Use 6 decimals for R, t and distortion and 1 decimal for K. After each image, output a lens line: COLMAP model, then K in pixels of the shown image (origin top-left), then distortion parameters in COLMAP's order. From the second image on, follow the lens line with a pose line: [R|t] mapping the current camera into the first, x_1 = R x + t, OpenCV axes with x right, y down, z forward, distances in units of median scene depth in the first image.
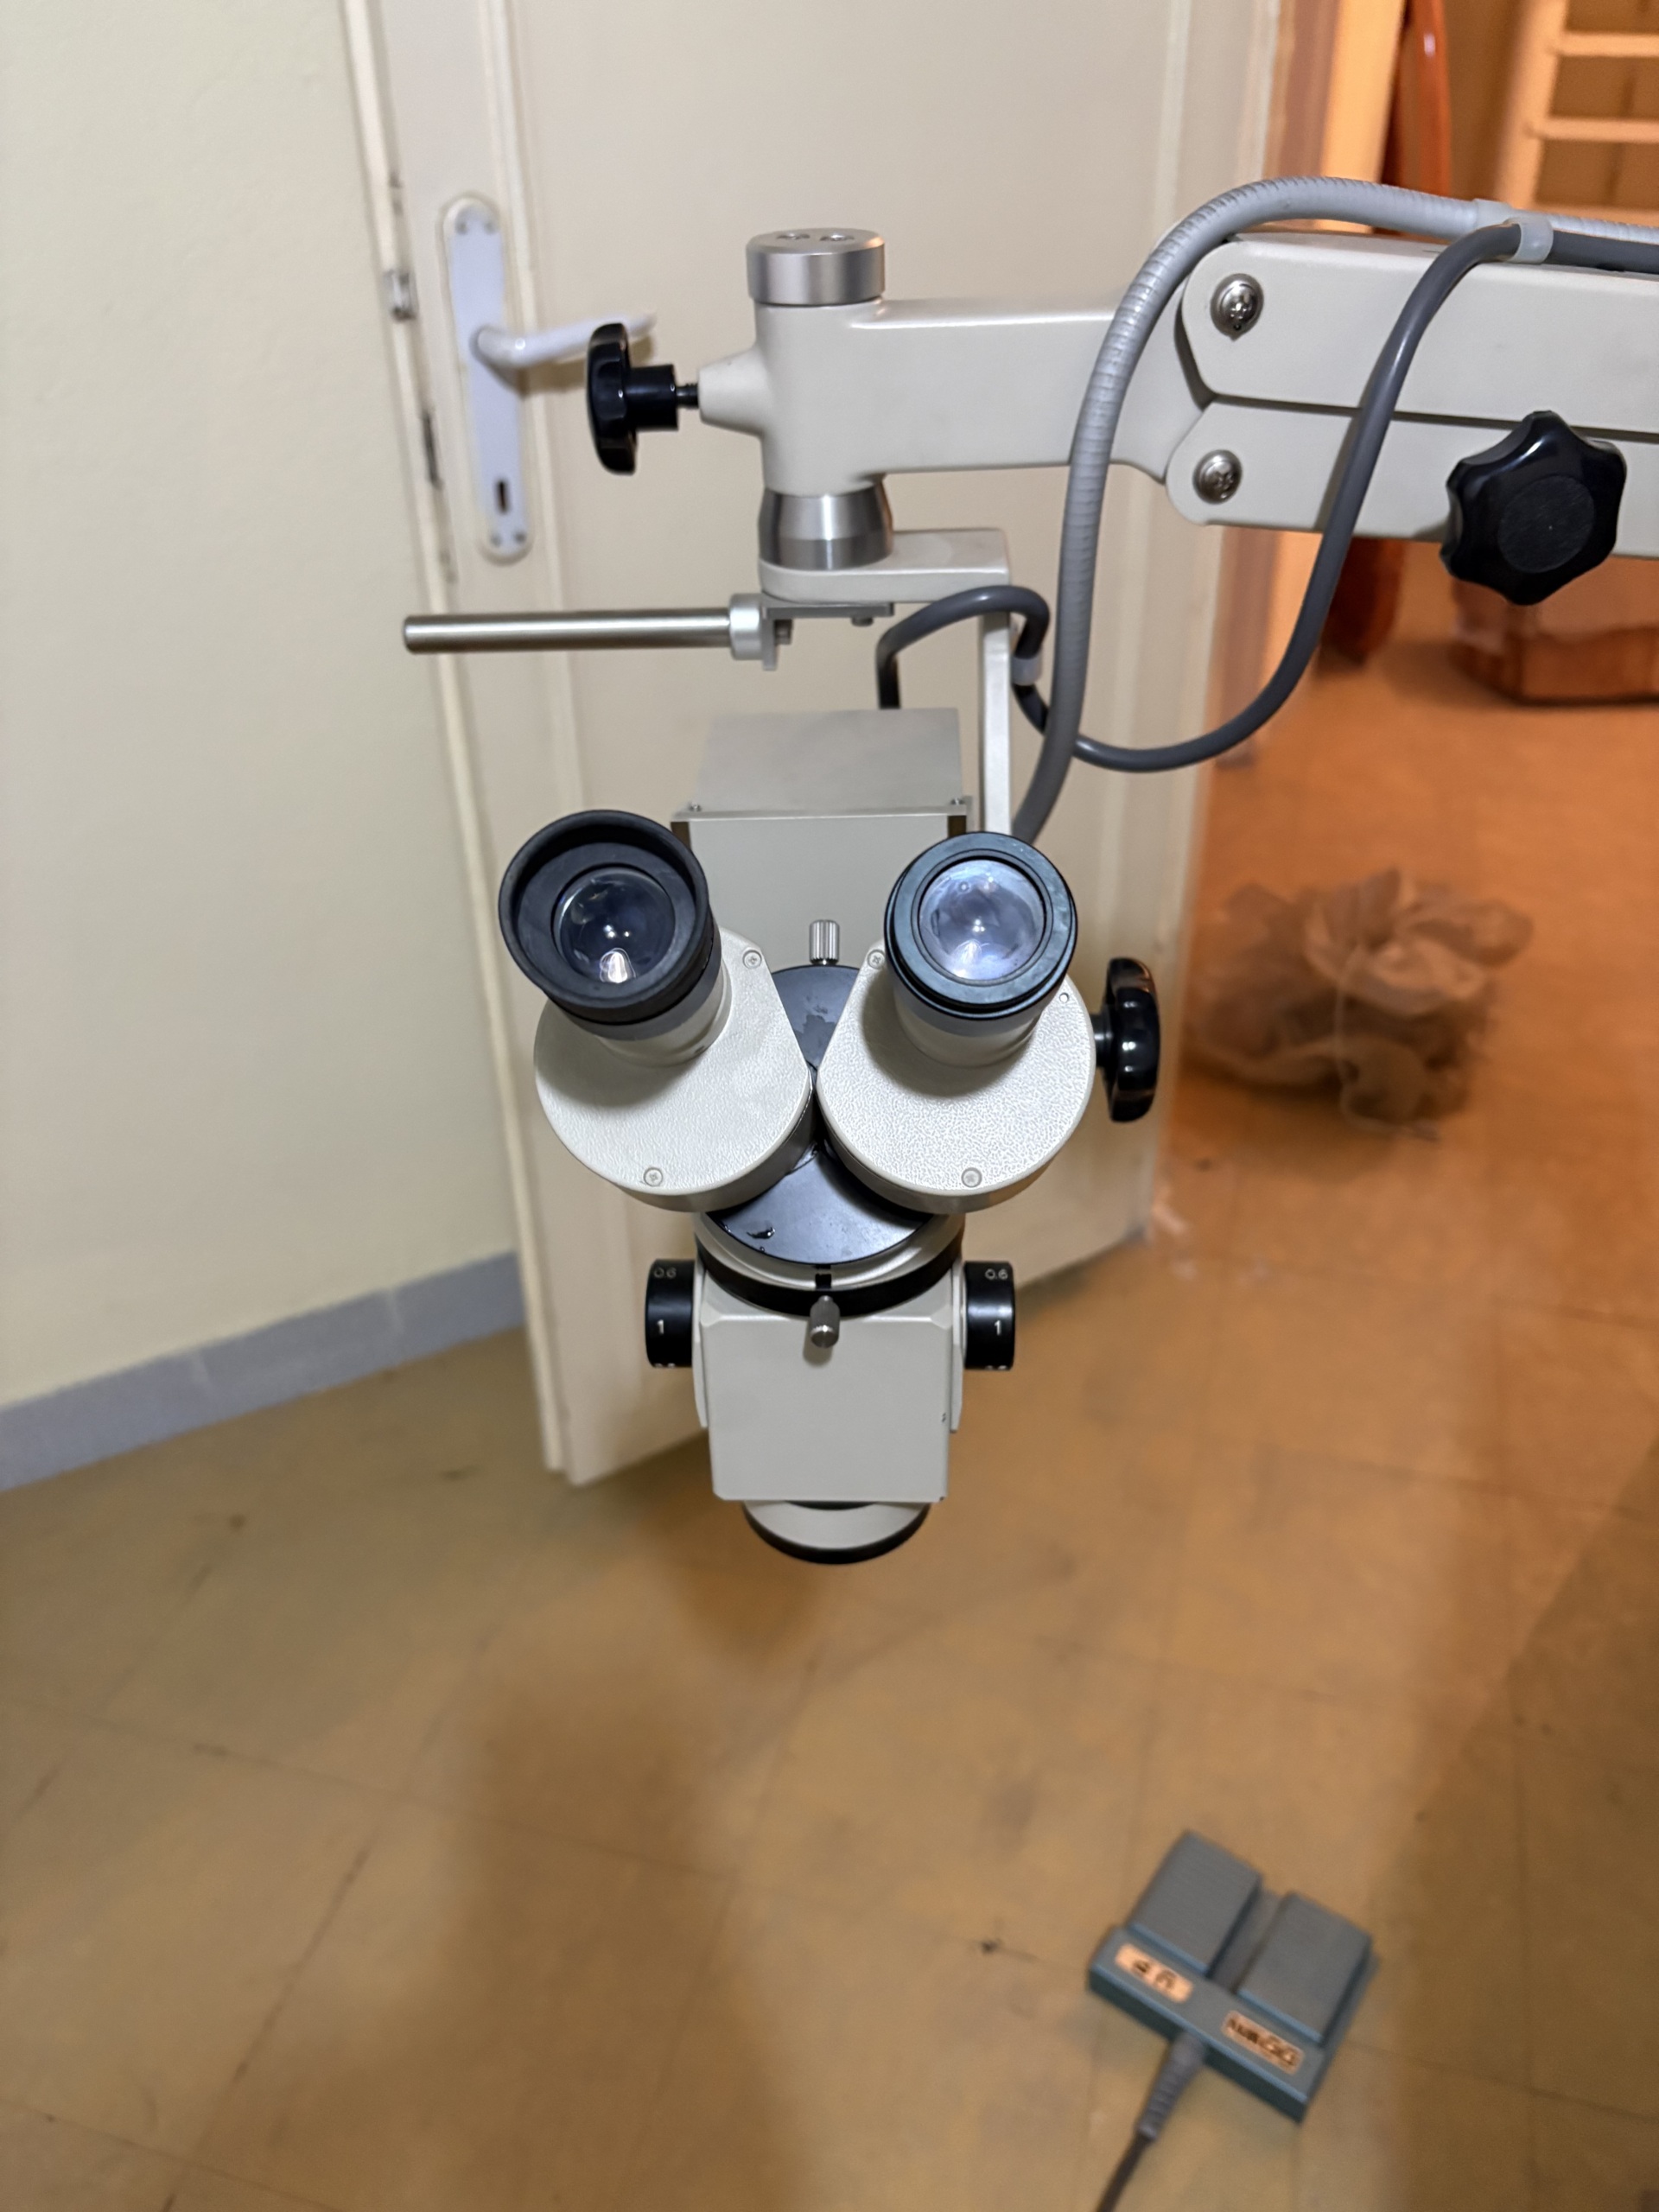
lens RADIAL K [[1736.5, 0, 823.7], [0, 1736.5, 1038.7], [0, 0, 1]] dist [0.063410, -0.087132]
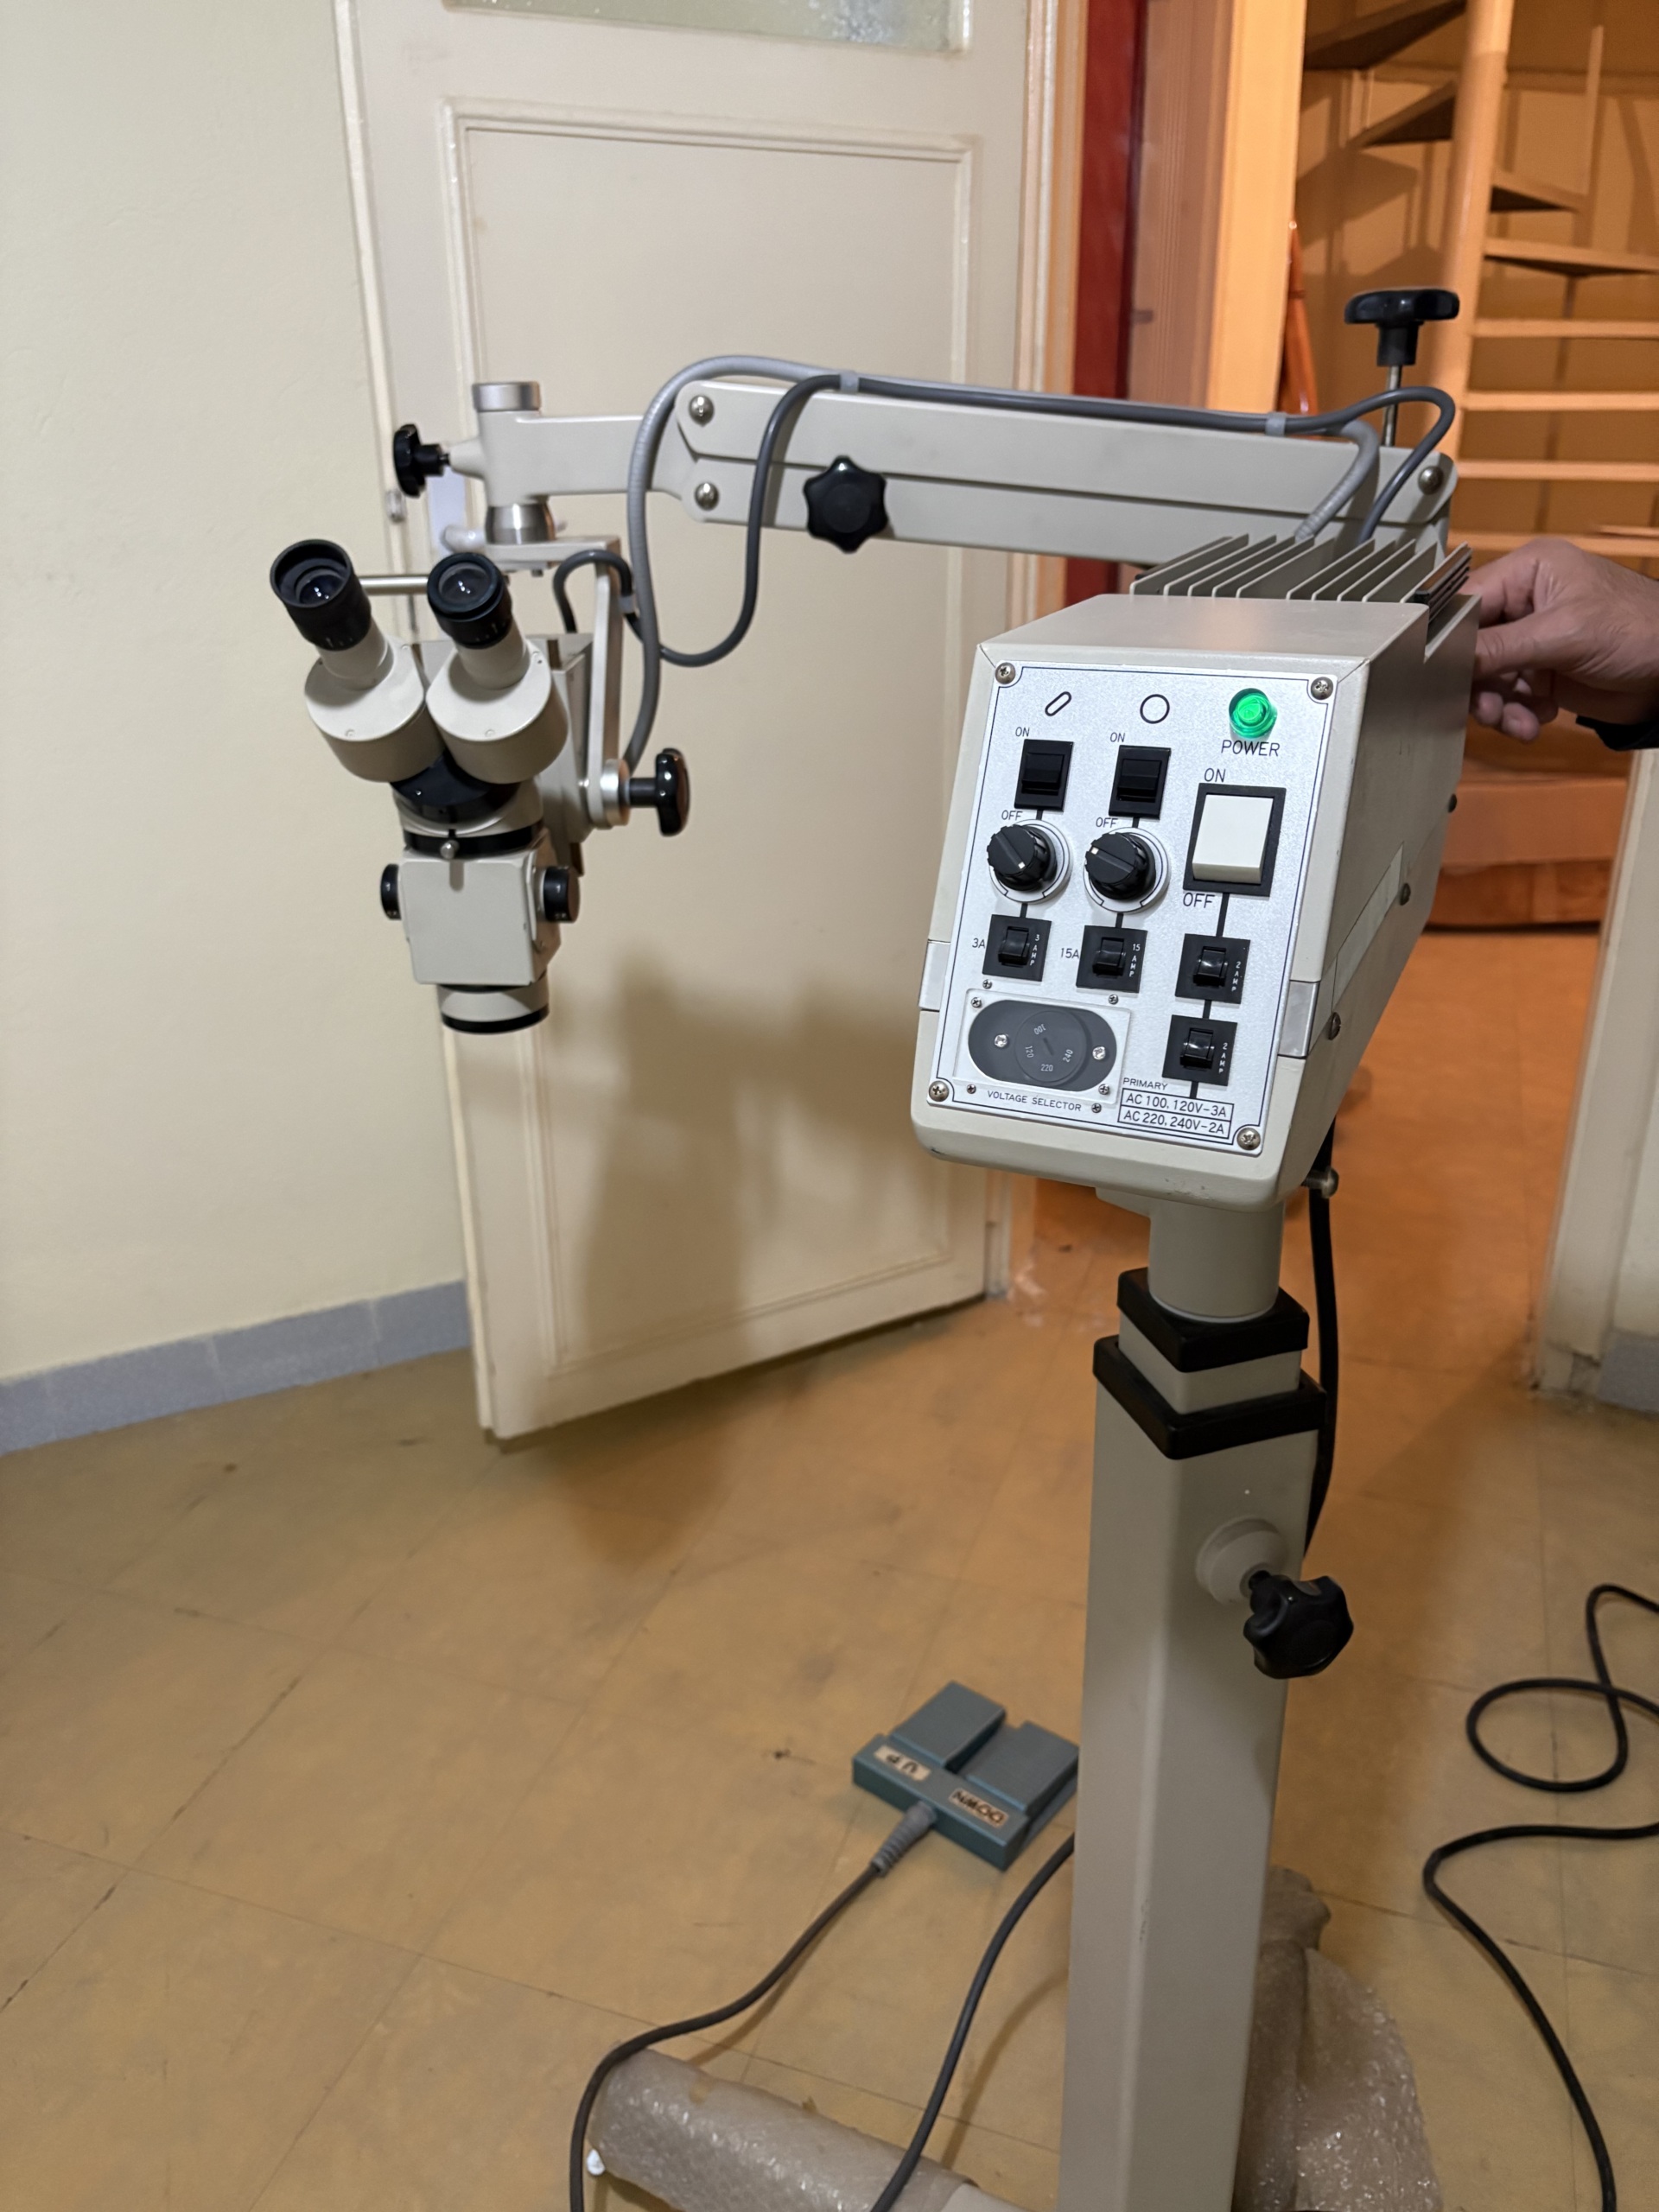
lens RADIAL K [[1736.5, 0, 823.7], [0, 1736.5, 1038.7], [0, 0, 1]] dist [0.063410, -0.087132]
pose [[0.998386, 0.019496, -0.053340, 0.193430], [-0.028959, 0.982714, -0.182849, 0.260601], [0.048854, 0.184099, 0.981693, -0.333751]]
